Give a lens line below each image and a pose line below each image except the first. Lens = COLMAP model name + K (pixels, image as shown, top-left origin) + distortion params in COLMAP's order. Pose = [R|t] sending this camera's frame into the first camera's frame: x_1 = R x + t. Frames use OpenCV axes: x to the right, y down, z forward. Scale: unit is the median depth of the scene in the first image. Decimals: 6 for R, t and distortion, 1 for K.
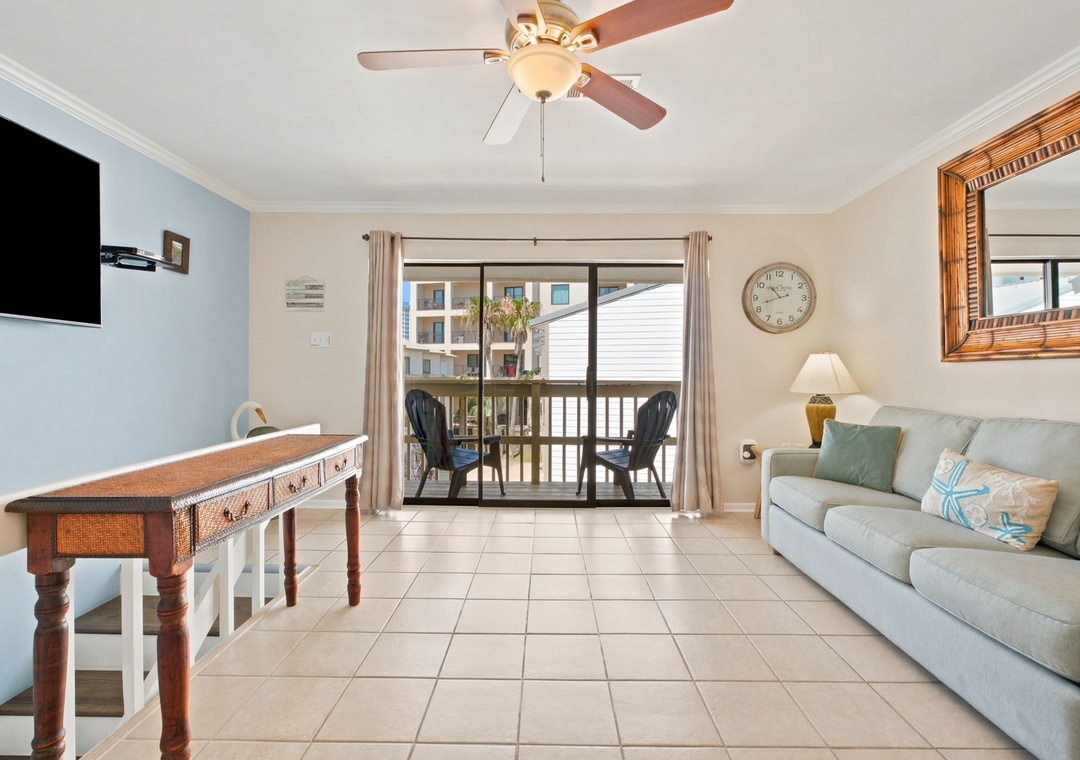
lens RADIAL K [[490.9, 0, 521.8], [0, 490.9, 368.3], [0, 0, 1]] dist [-0.003936, 0.000244]
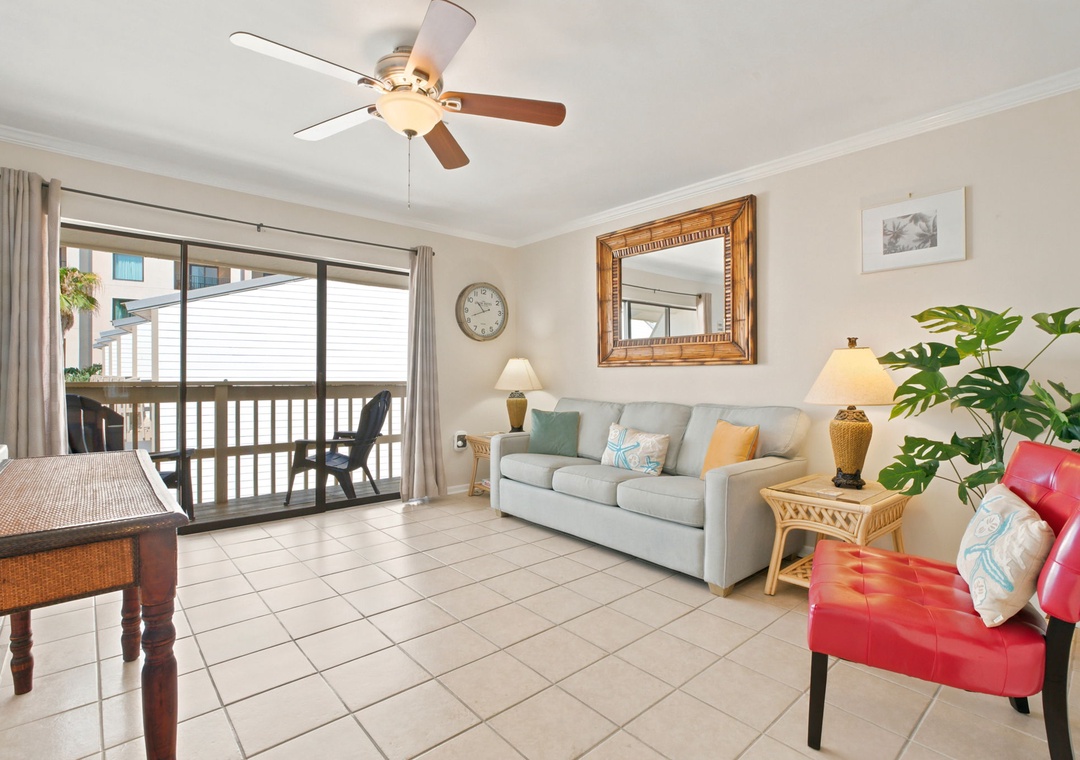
lens RADIAL K [[518.0, 0, 530.2], [0, 518.0, 367.0], [0, 0, 1]] dist [-0.011396, 0.003146]
pose [[0.754524, 0.010128, 0.656194, -0.255687], [-0.009052, 0.999946, -0.005025, -0.002225], [-0.656209, -0.002149, 0.754576, -0.047156]]
